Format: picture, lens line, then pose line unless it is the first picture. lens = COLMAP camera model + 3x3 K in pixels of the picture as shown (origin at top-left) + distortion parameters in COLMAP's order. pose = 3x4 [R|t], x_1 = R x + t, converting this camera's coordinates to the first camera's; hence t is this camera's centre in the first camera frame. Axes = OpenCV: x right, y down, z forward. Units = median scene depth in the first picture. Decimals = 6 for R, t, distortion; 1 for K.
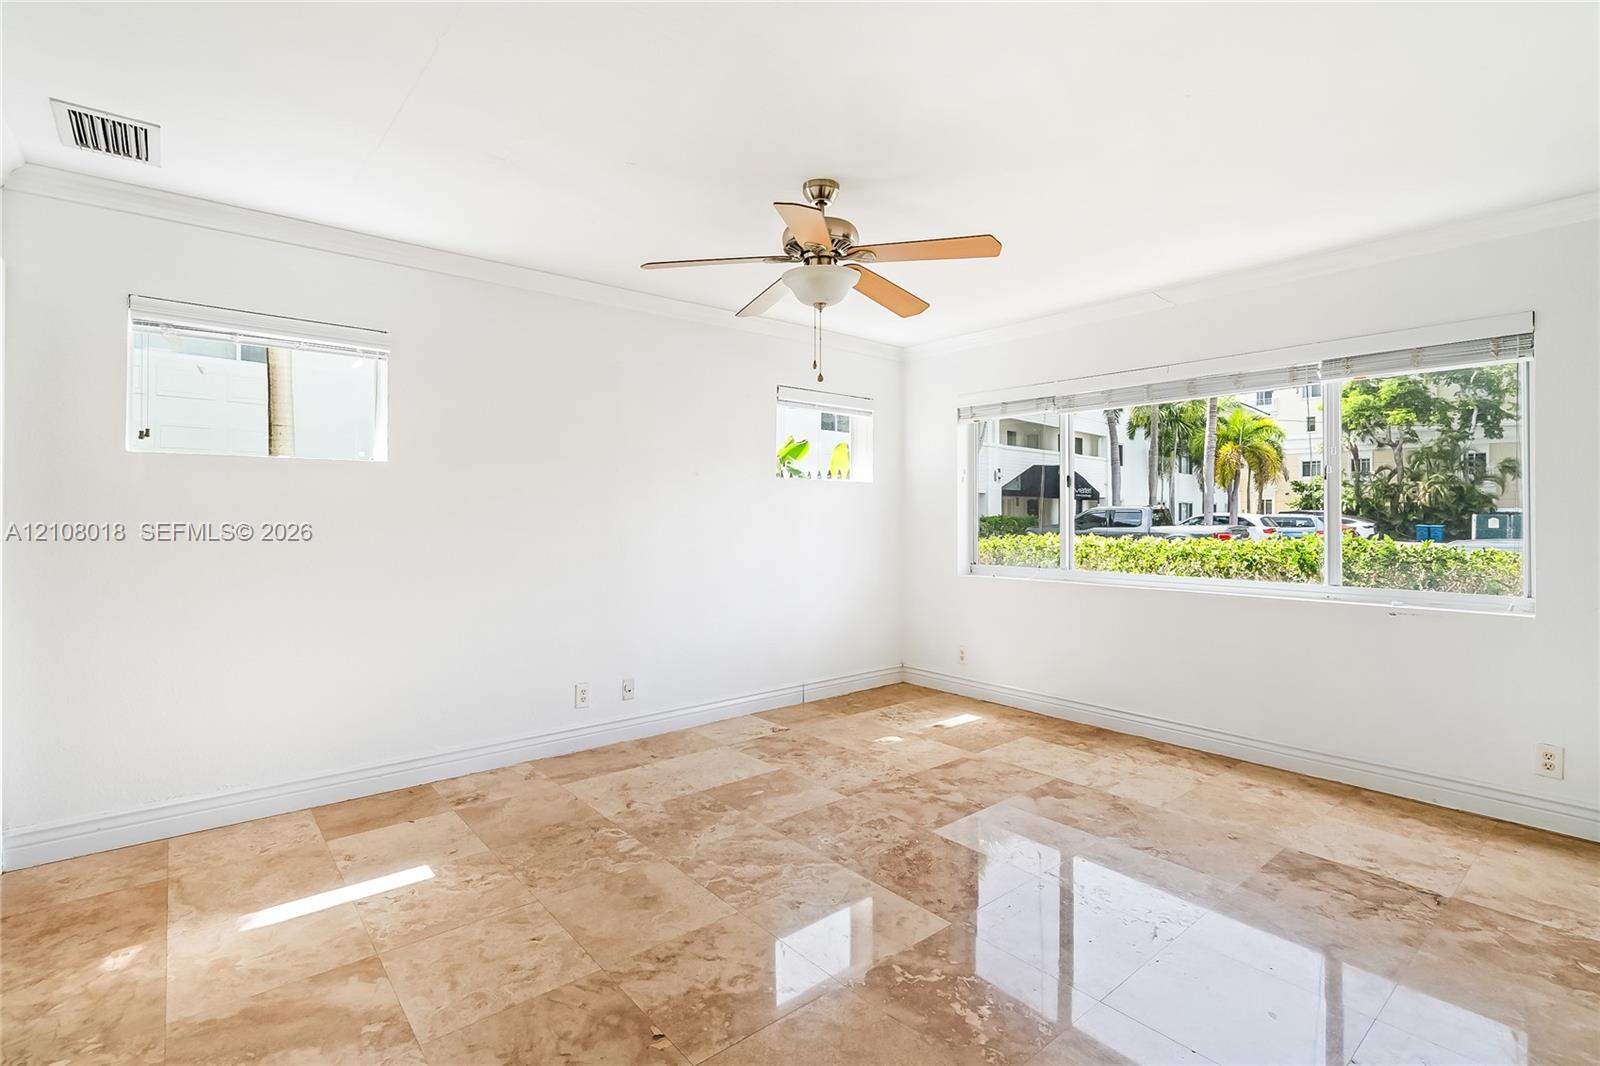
lens RADIAL K [[760.2, 0, 800.6], [0, 760.2, 523.5], [0, 0, 1]] dist [0.005369, -0.000078]
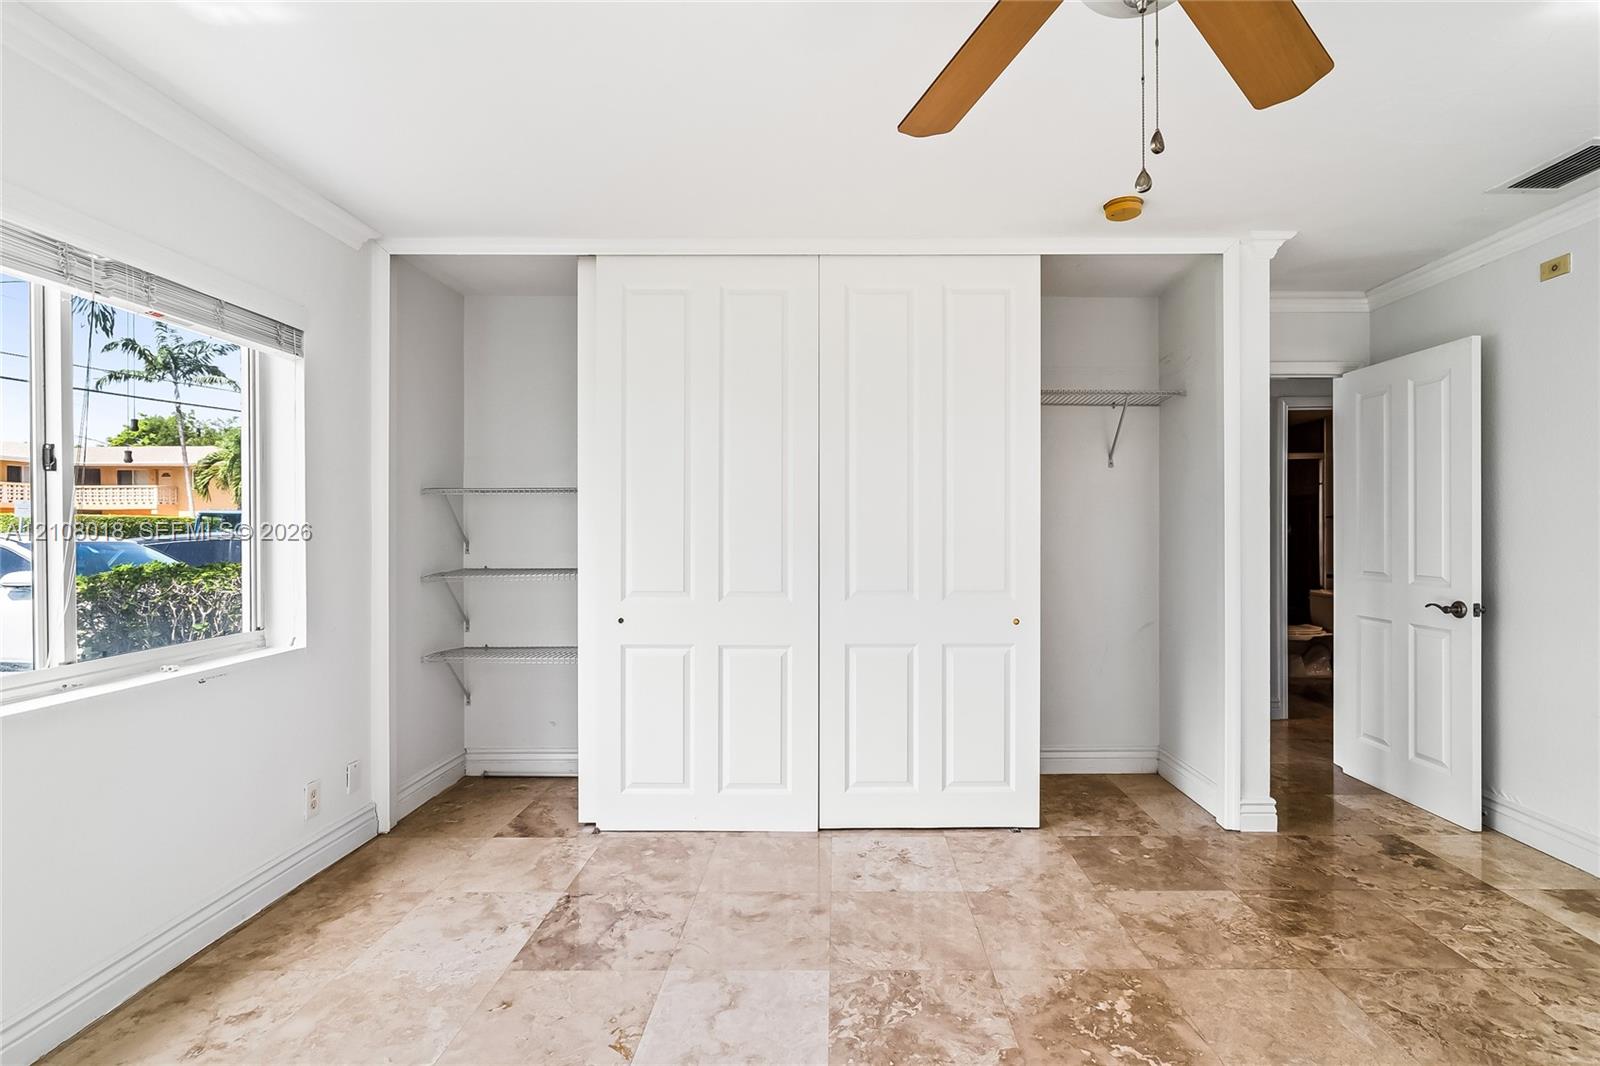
lens RADIAL K [[760.2, 0, 809.5], [0, 760.2, 530.4], [0, 0, 1]] dist [0.005369, -0.000078]
pose [[-0.752382, -0.000383, 0.658726, -0.108867], [0.005607, 0.999960, 0.006985, -0.025668], [-0.658703, 0.008949, -0.752350, 1.486961]]
